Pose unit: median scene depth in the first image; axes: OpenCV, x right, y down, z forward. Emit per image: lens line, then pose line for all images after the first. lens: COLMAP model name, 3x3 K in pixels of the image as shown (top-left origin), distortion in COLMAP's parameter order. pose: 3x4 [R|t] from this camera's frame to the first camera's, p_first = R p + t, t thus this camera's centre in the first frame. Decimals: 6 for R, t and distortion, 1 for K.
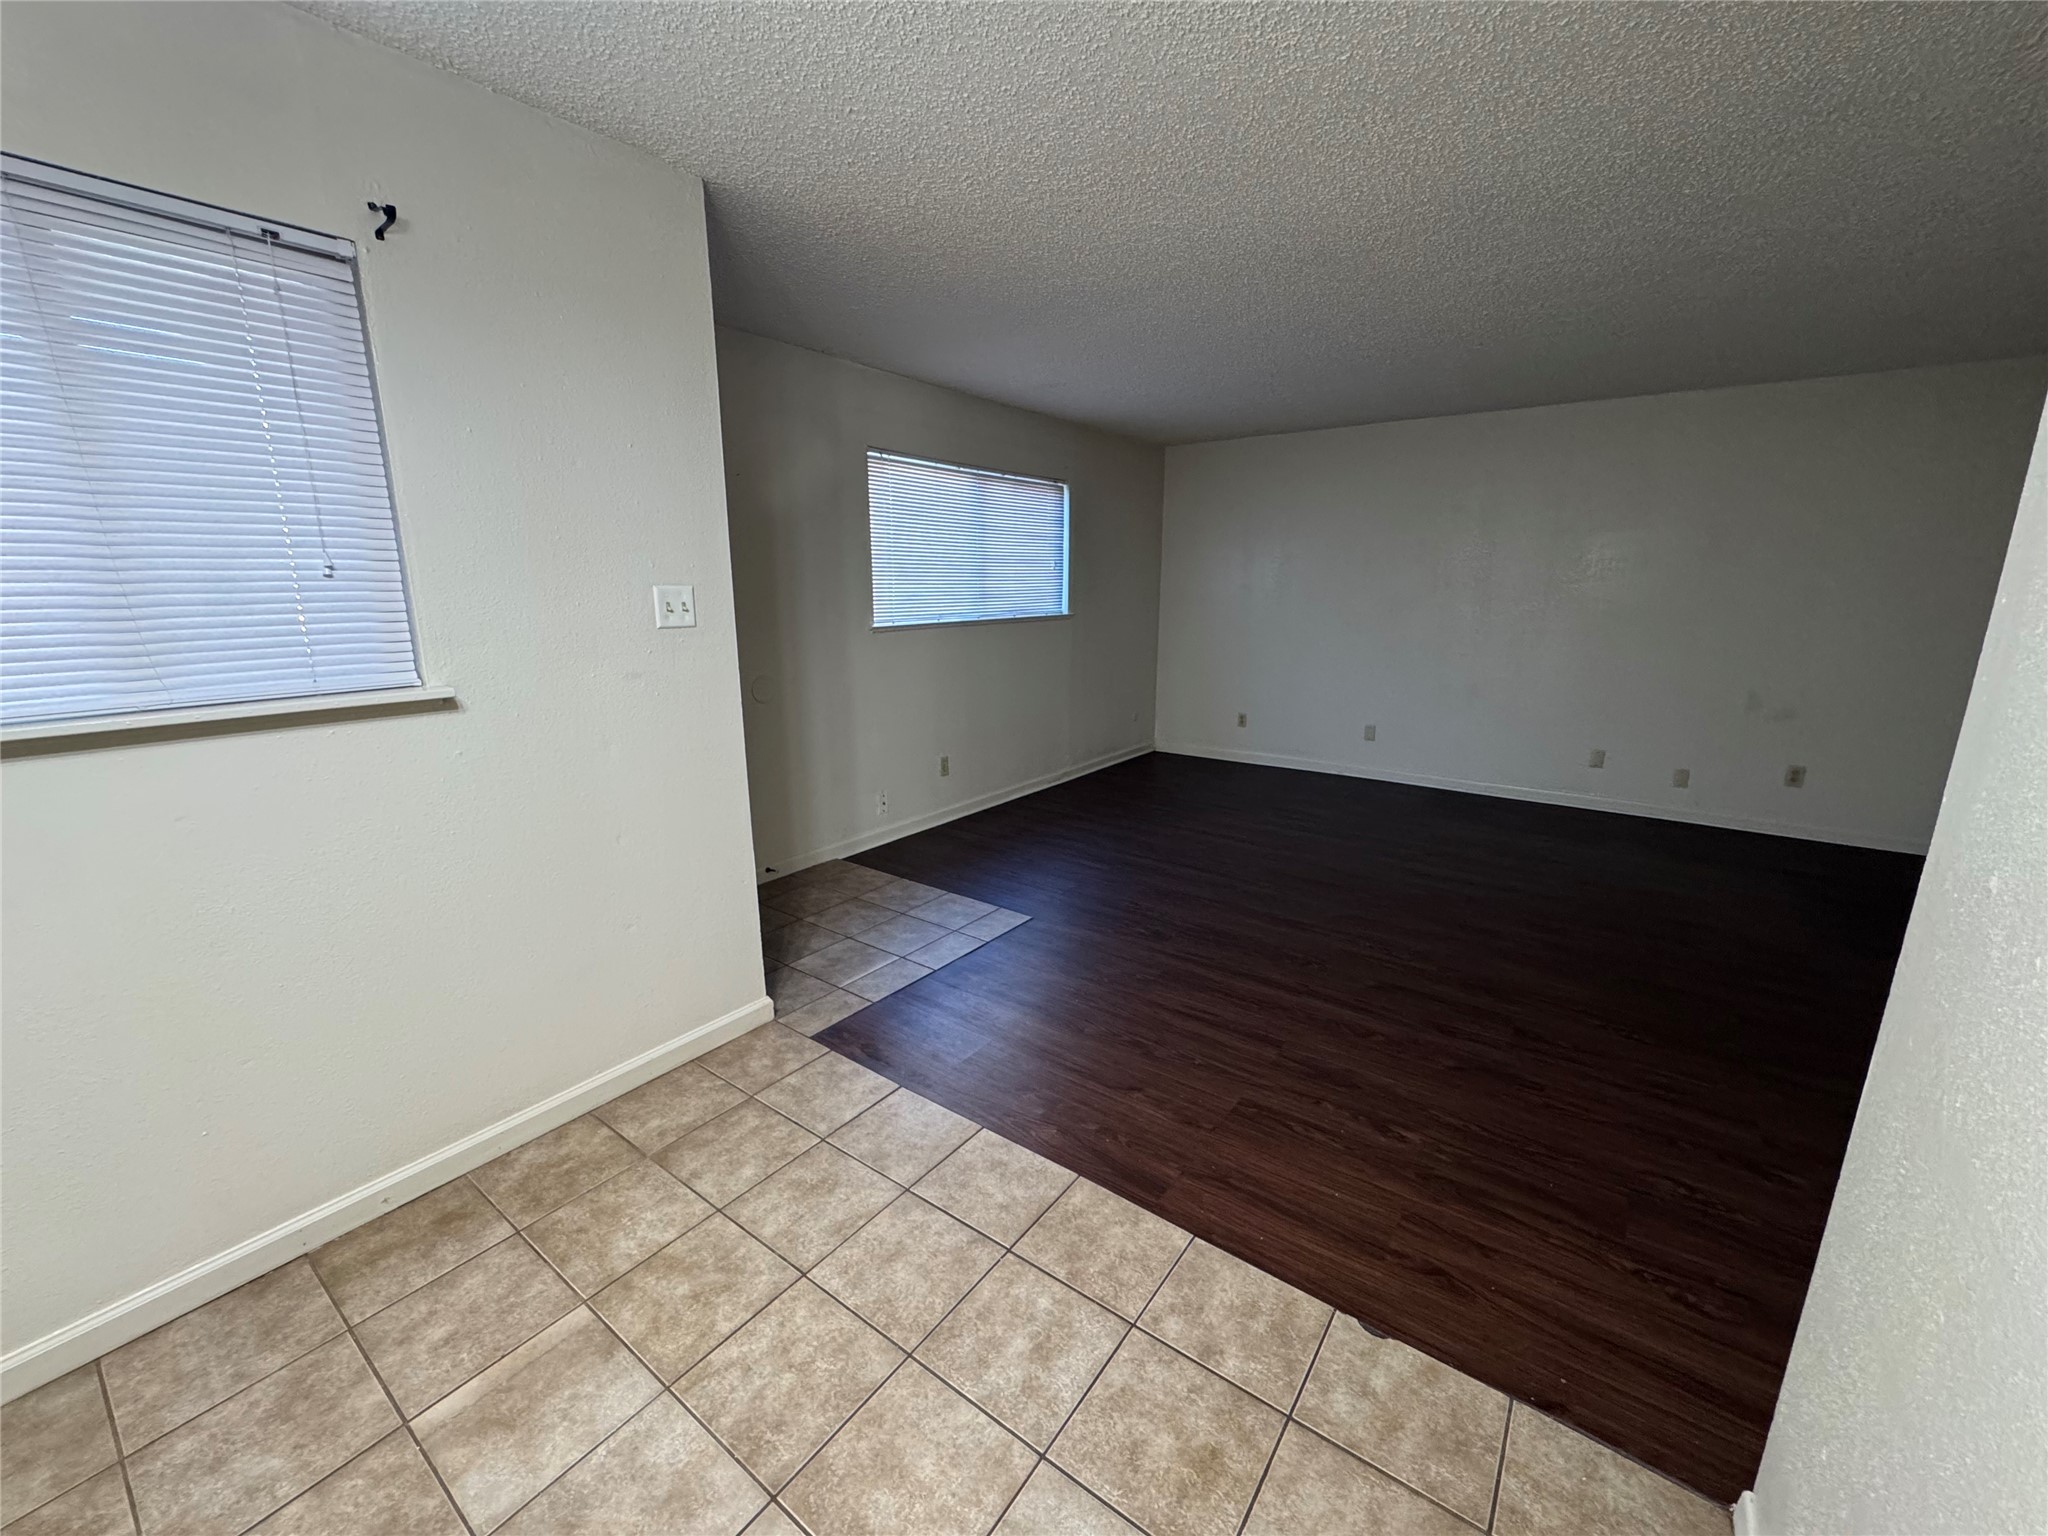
lens RADIAL K [[816.5, 0, 1024.0], [0, 816.5, 768.0], [0, 0, 1]] dist [-0.002974, 0.000309]
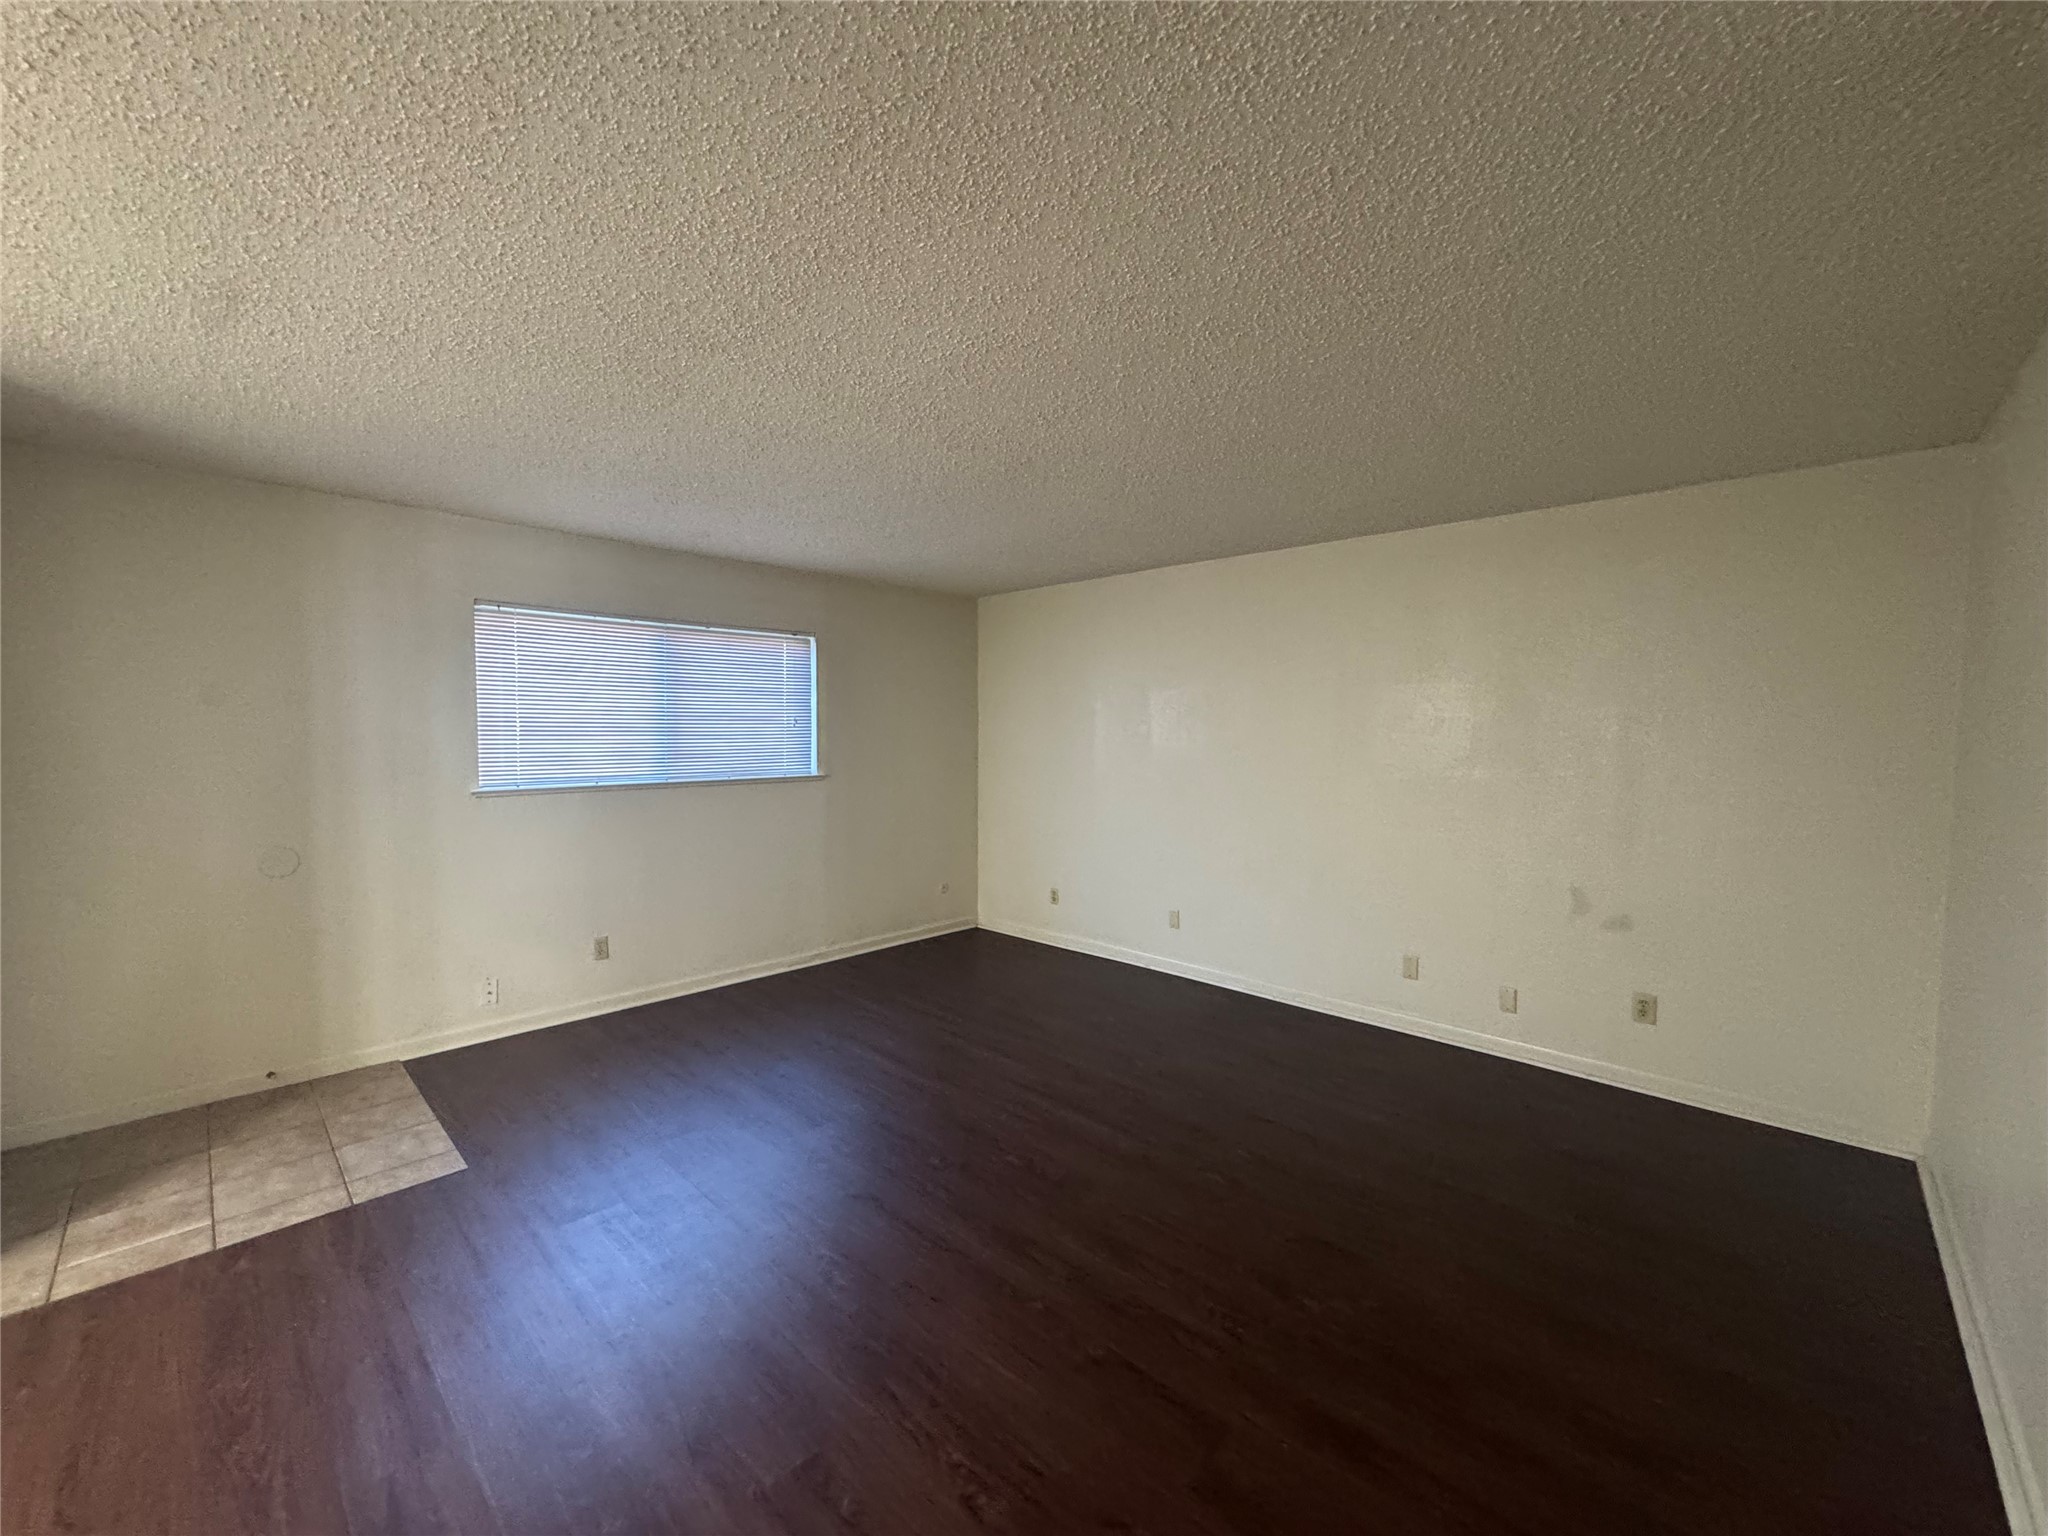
lens RADIAL K [[816.5, 0, 1024.0], [0, 816.5, 768.0], [0, 0, 1]] dist [-0.002974, 0.000309]
pose [[0.992325, 0.010364, -0.123219, 0.594586], [-0.032096, 0.983916, -0.175723, -0.068820], [0.119416, 0.178329, 0.976698, 0.222489]]
